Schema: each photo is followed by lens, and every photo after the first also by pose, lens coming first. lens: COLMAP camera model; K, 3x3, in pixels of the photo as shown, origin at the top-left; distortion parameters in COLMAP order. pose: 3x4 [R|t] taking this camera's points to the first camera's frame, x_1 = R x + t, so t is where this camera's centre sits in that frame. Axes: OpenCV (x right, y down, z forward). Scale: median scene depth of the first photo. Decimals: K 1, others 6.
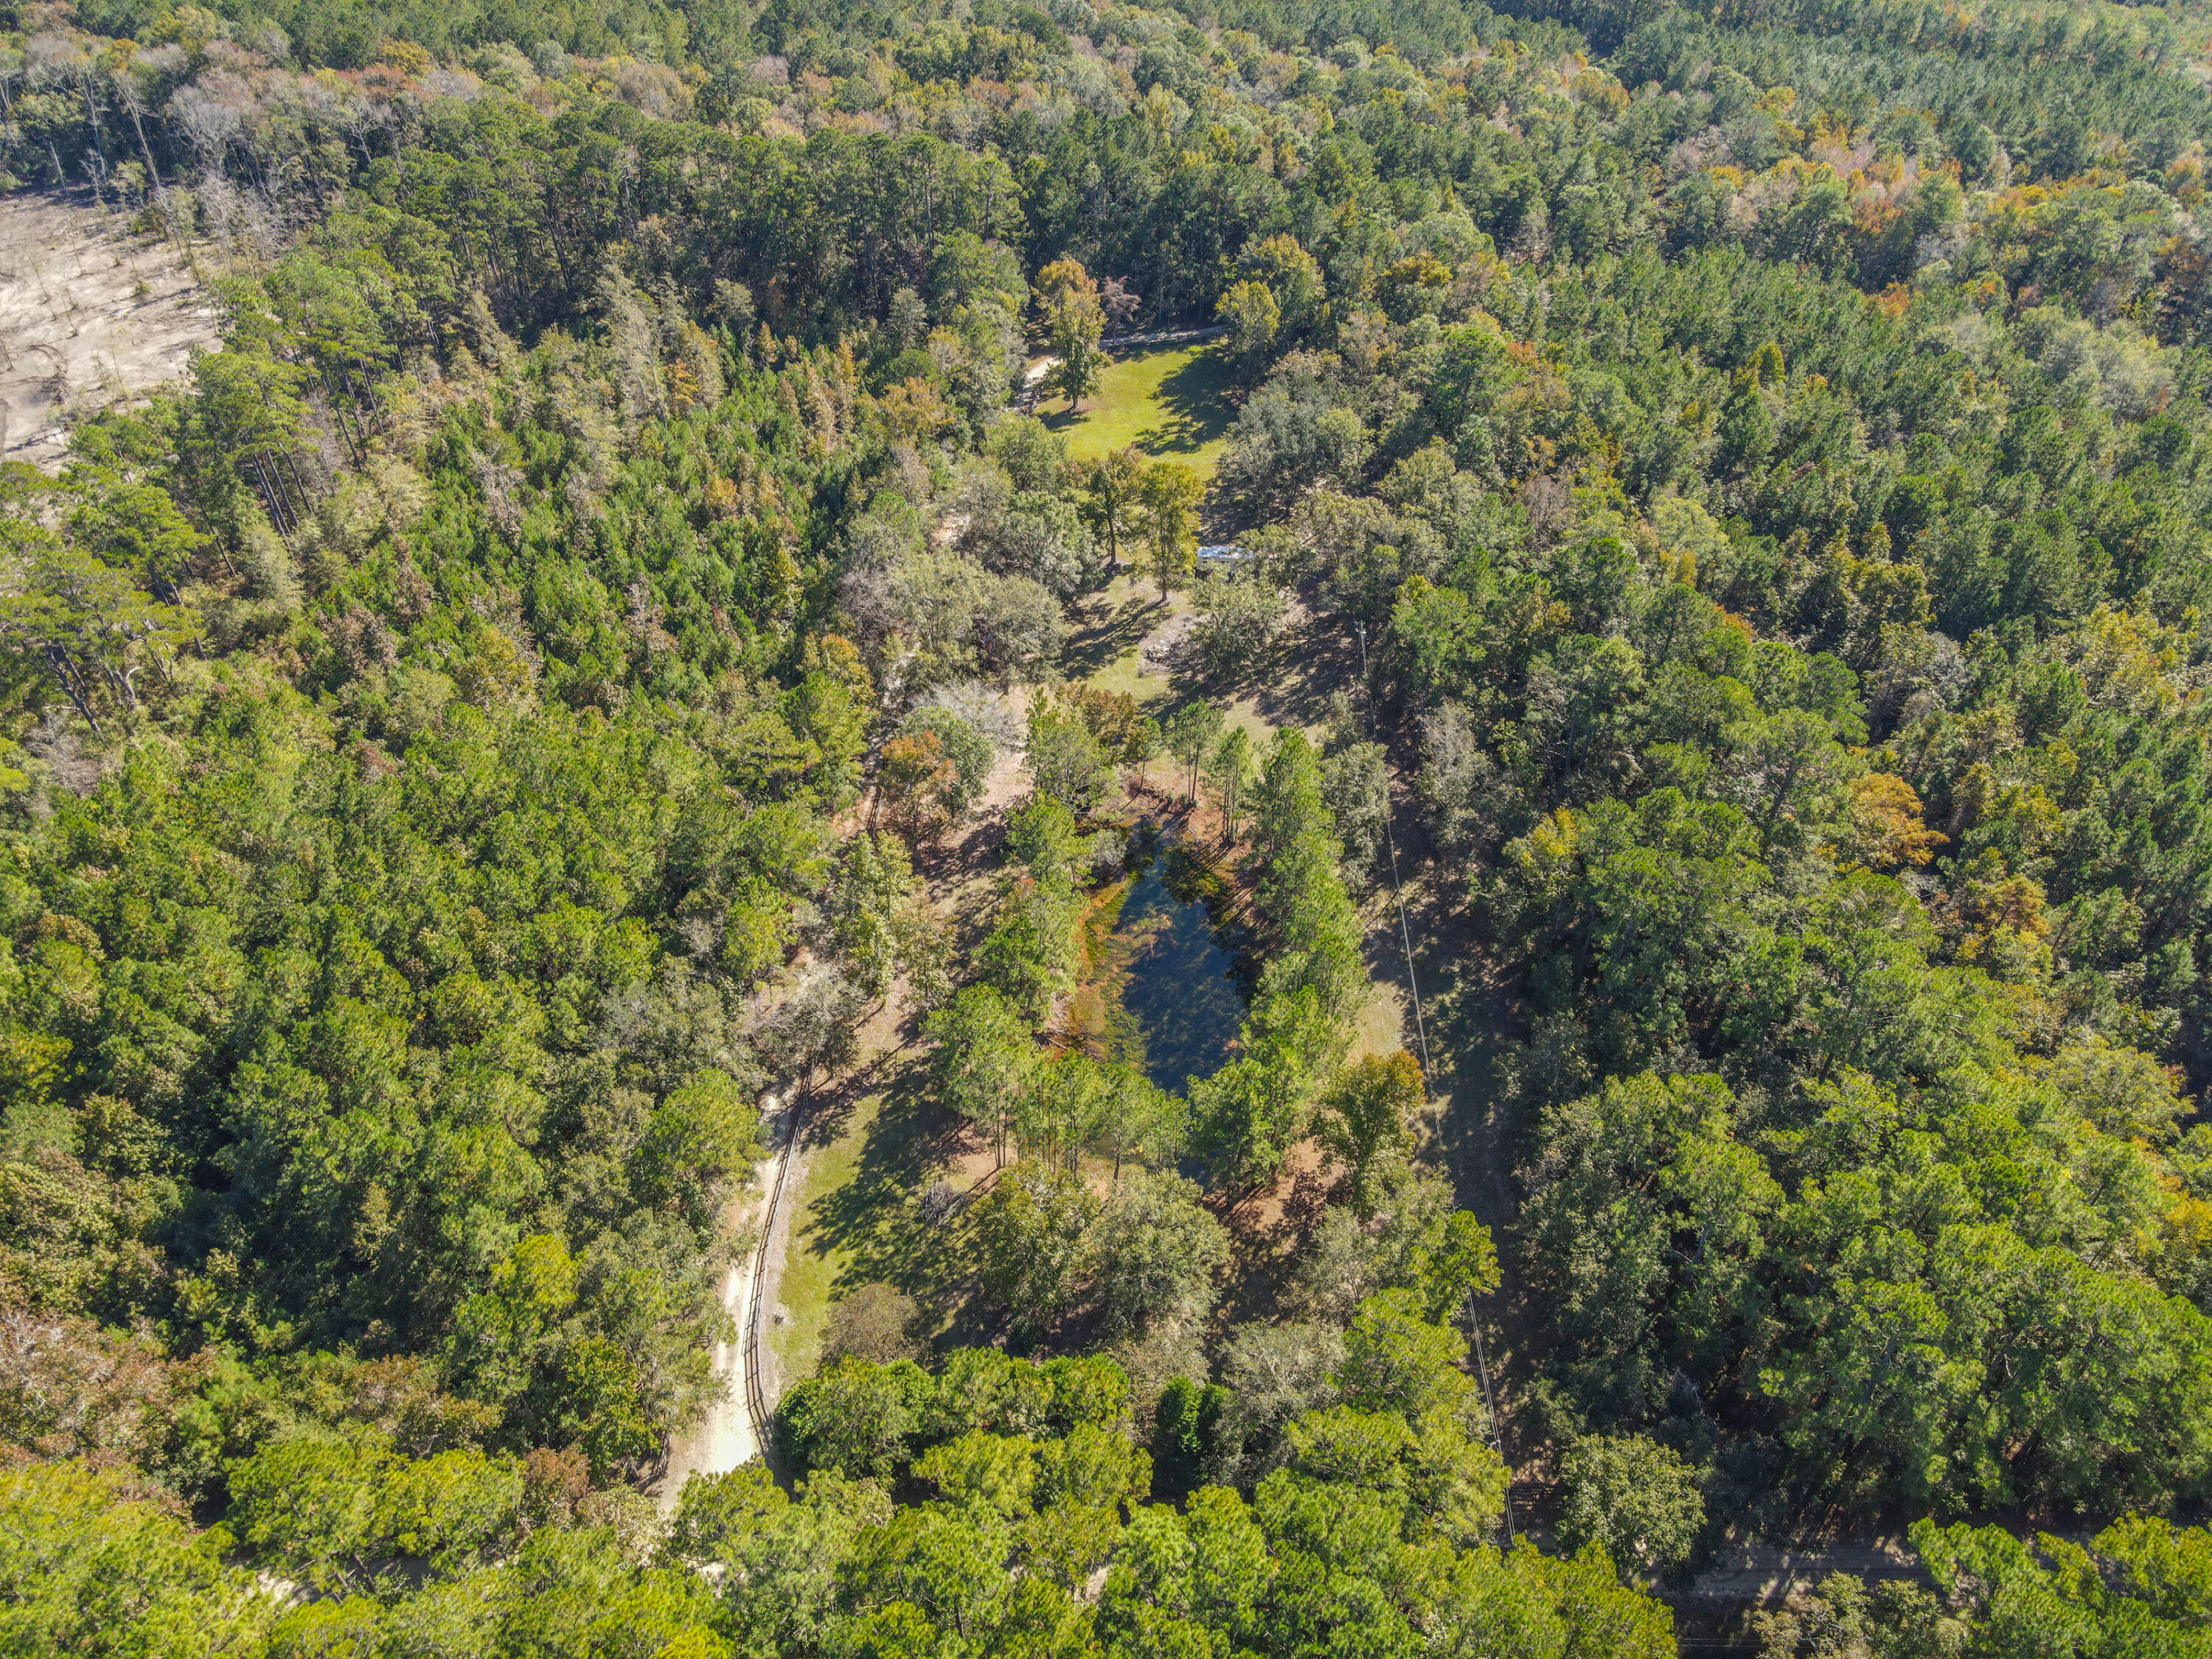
lens RADIAL K [[1597.8, 0, 1094.8], [0, 1597.8, 855.7], [0, 0, 1]] dist [-0.001310, 0.002173]
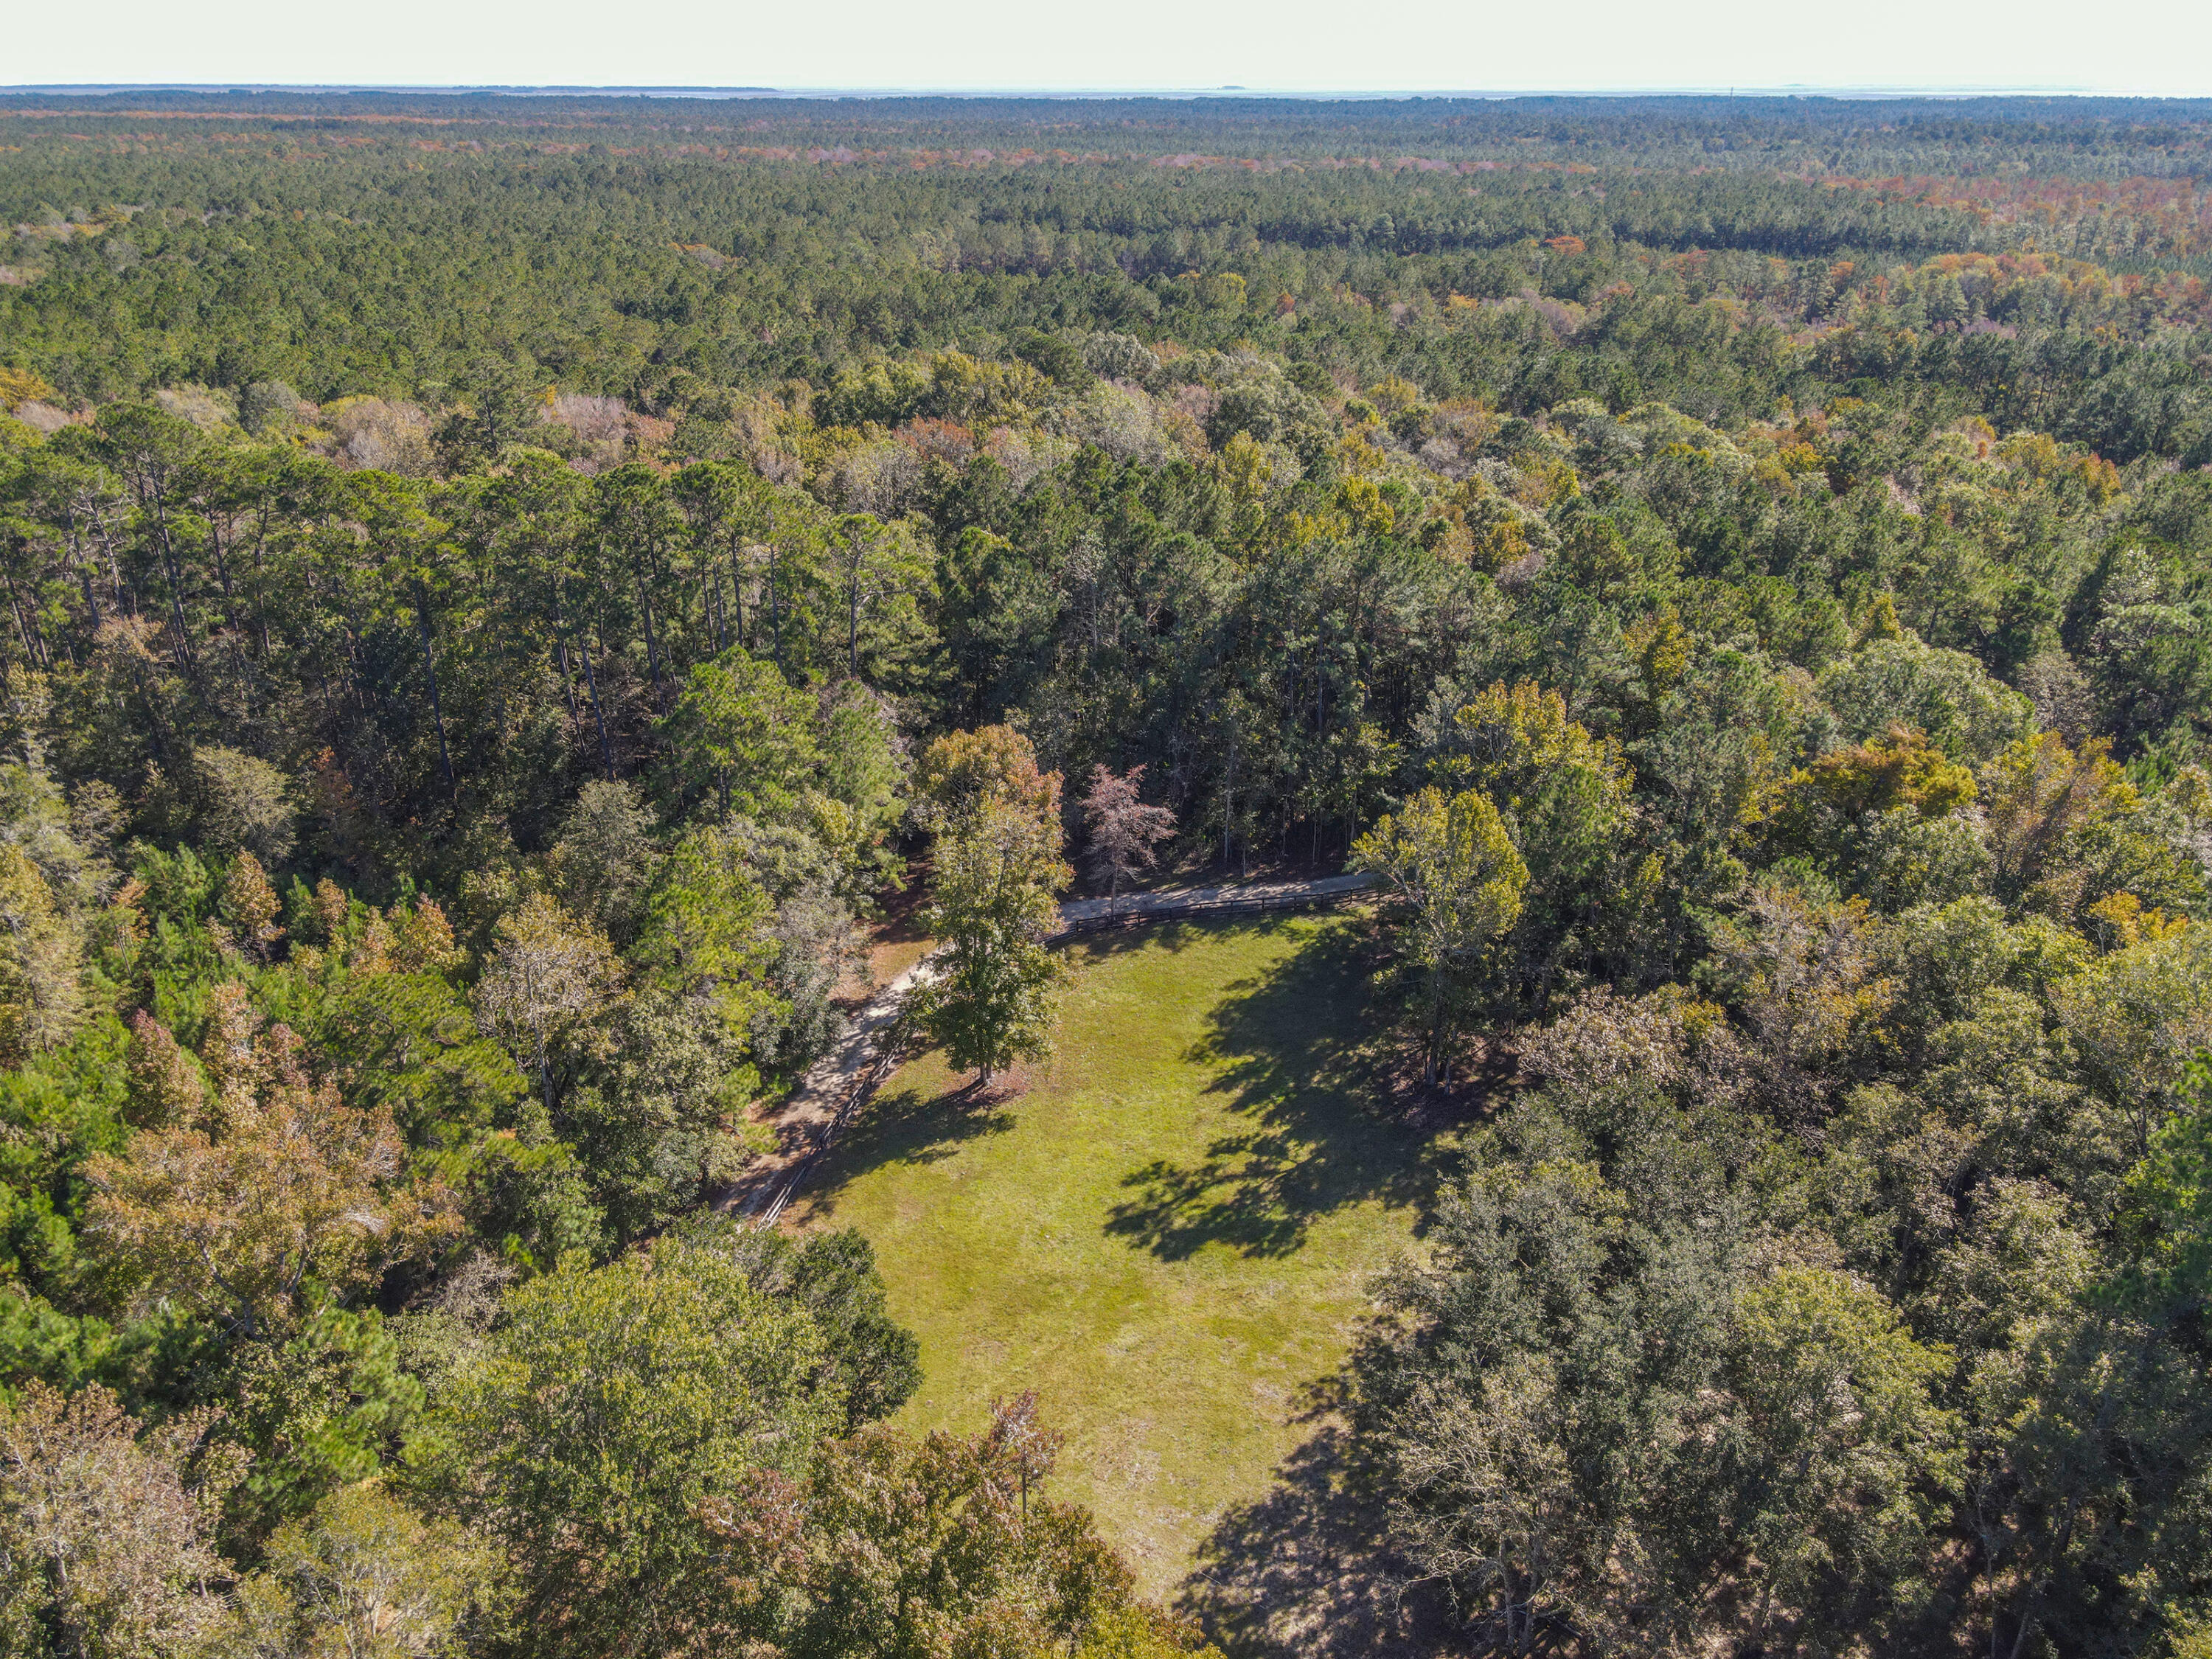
lens RADIAL K [[1597.8, 0, 1094.8], [0, 1597.8, 855.7], [0, 0, 1]] dist [-0.001310, 0.002173]
pose [[0.996508, 0.032709, -0.076829, 0.041414], [-0.052700, 0.960051, -0.274817, -0.225093], [0.064770, 0.277906, 0.958422, 0.606668]]
